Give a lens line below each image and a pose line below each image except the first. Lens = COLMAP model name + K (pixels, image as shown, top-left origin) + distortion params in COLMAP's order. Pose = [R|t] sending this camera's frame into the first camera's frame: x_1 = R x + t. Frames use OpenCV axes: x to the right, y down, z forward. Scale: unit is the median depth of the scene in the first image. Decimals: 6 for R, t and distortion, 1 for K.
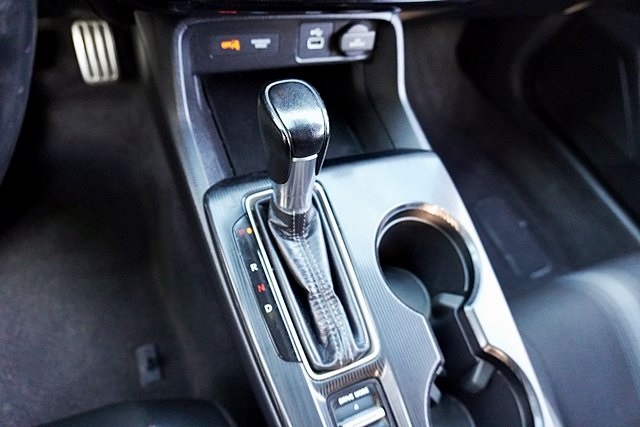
lens RADIAL K [[441.0, 0, 320.0], [0, 441.0, 223.8], [0, 0, 1]] dist [0.004242, 0.004371]
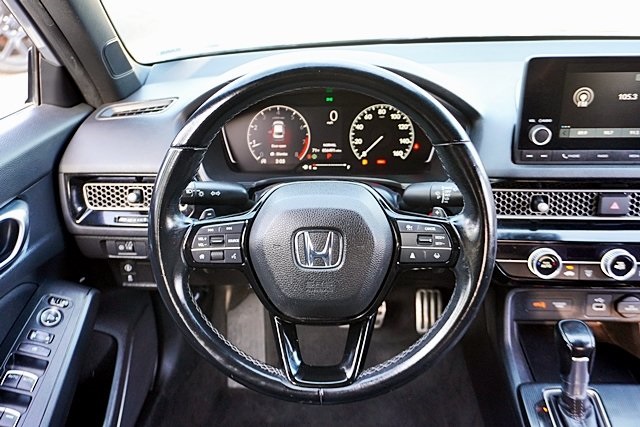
lens RADIAL K [[609.6, 0, 320.0], [0, 609.6, 213.5], [0, 0, 1]] dist [-0.001308, -0.006244]
pose [[0.873543, -0.030713, -0.485777, 0.193911], [-0.233701, 0.848987, -0.473926, 0.568105], [0.426974, 0.527521, 0.734449, -1.183122]]
